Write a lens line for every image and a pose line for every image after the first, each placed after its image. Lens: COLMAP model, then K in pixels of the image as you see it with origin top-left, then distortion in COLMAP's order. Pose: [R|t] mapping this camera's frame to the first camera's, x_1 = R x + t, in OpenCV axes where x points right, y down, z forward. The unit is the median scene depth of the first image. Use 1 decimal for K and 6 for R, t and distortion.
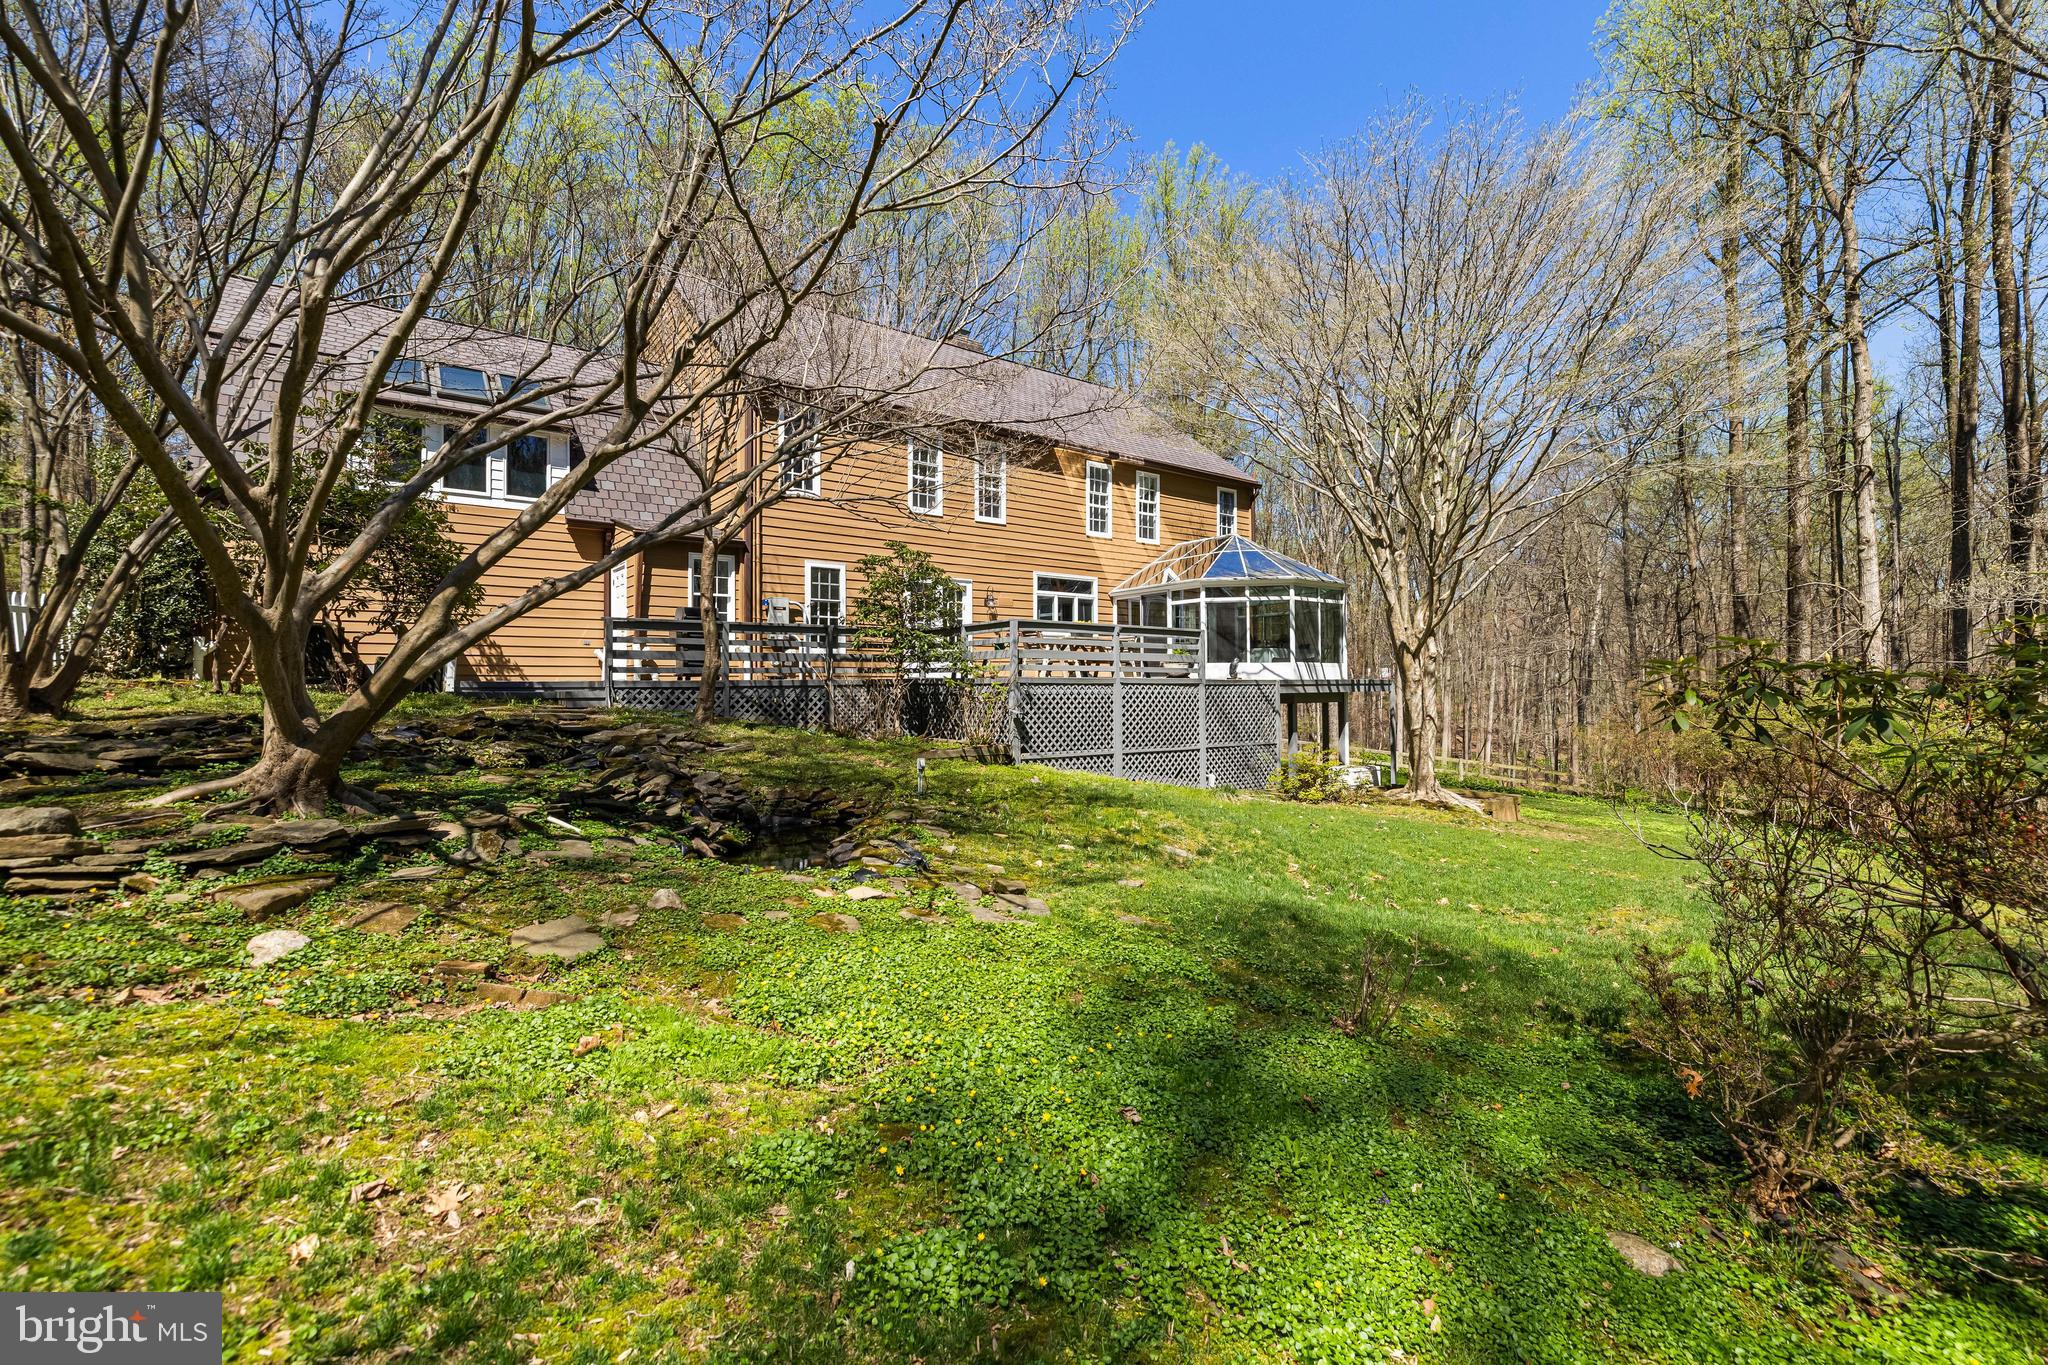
lens RADIAL K [[861.2, 0, 1024.0], [0, 861.2, 682.5], [0, 0, 1]] dist [-0.012361, -0.000441]
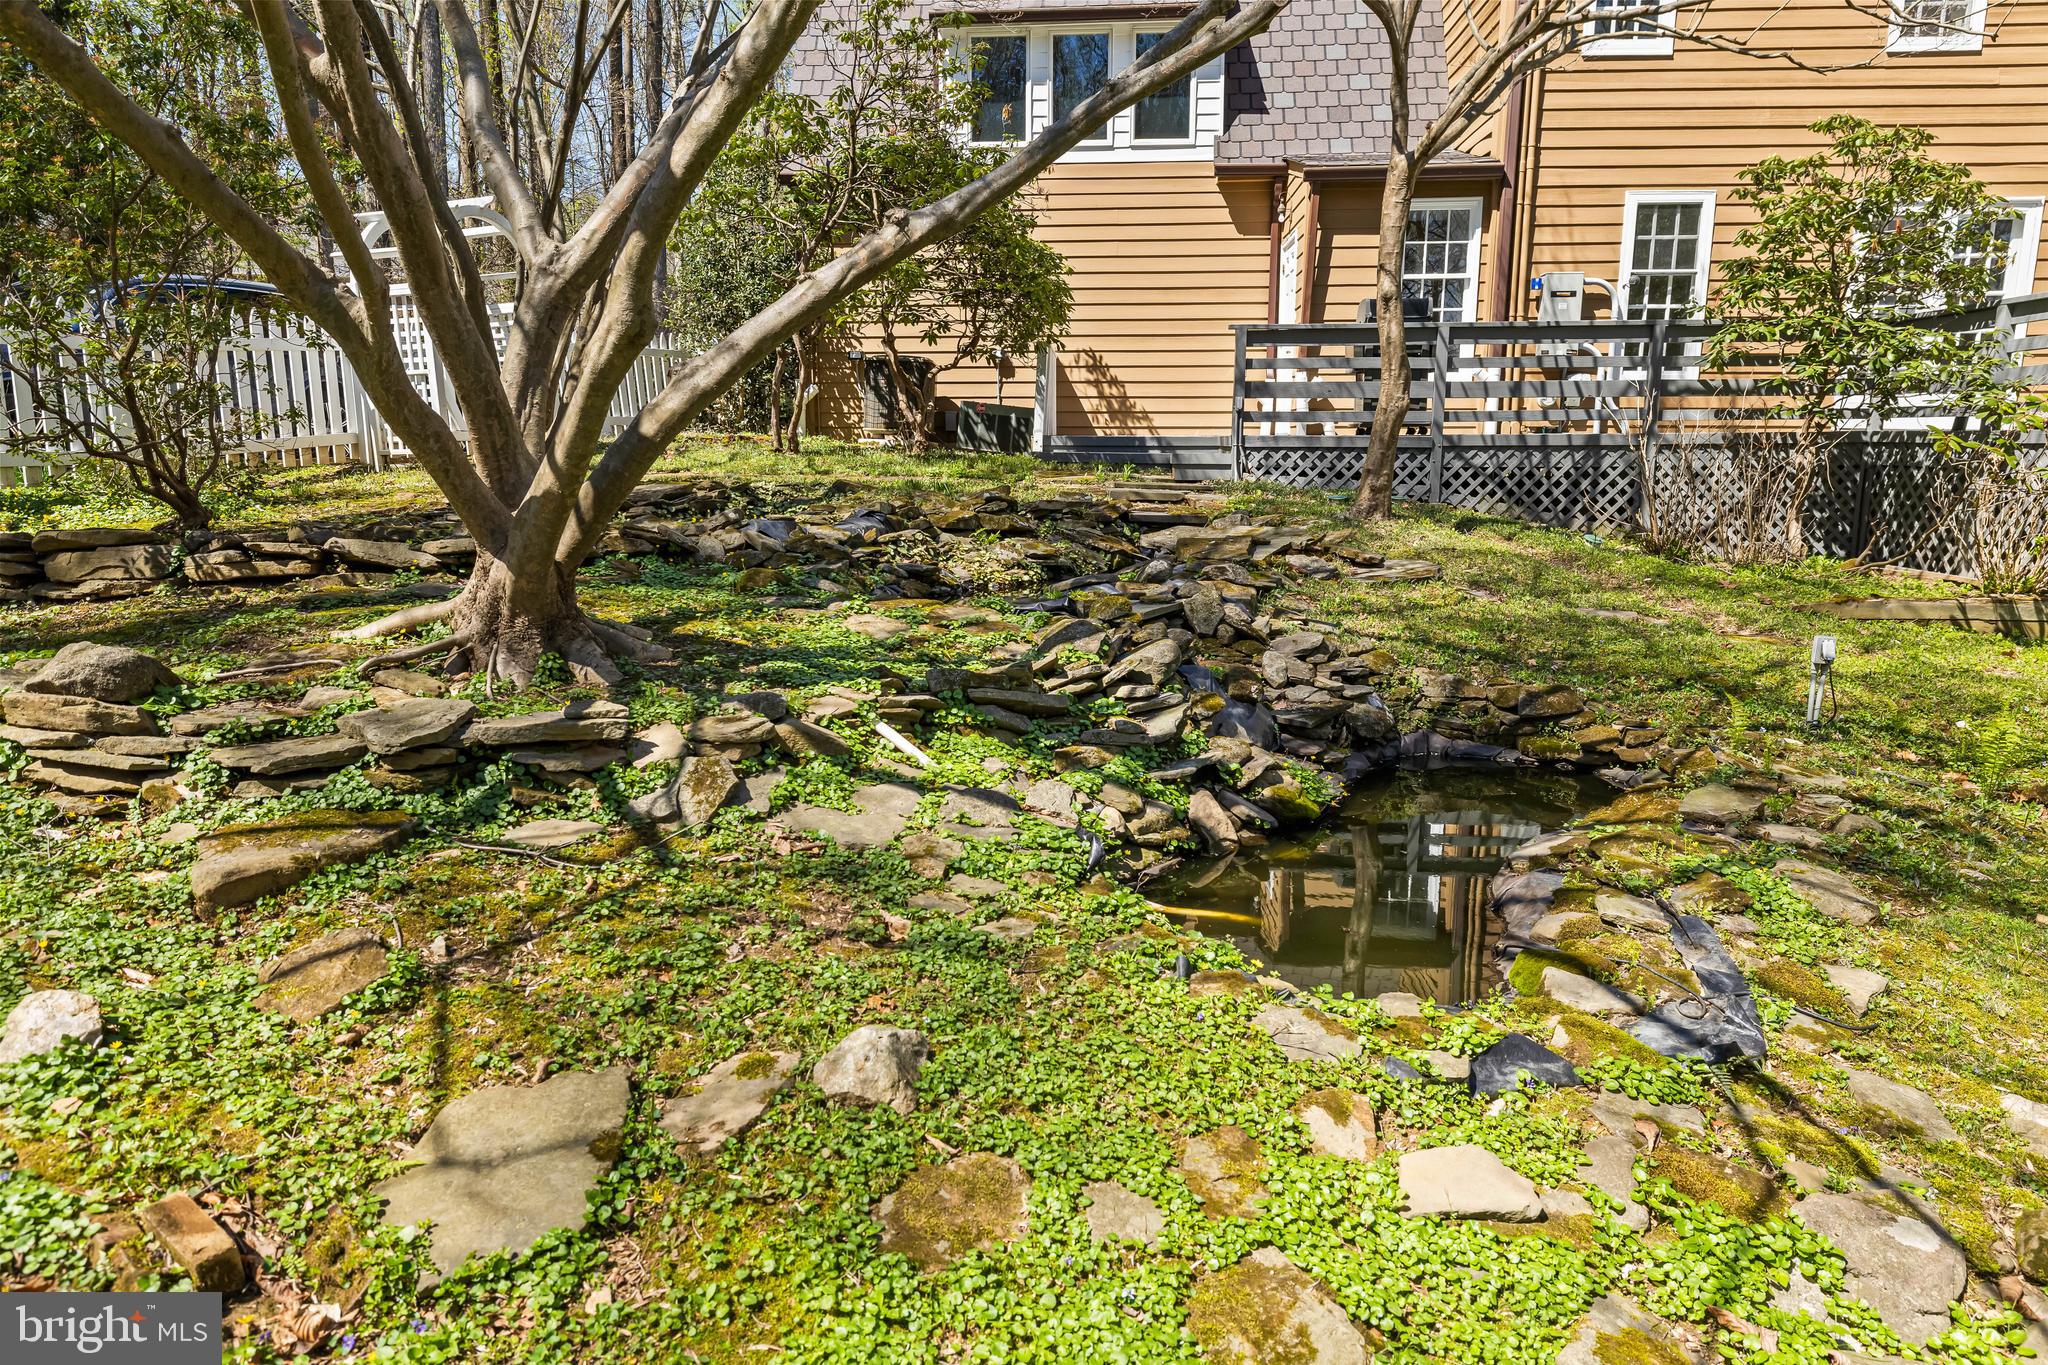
lens RADIAL K [[1241.0, 0, 1024.8], [0, 1241.0, 675.9], [0, 0, 1]] dist [-0.003681, -0.000038]
pose [[0.752109, 0.125966, -0.646889, -0.016552], [-0.001284, 0.981842, 0.189697, -0.001283], [0.659038, -0.141842, 0.738614, 0.214657]]
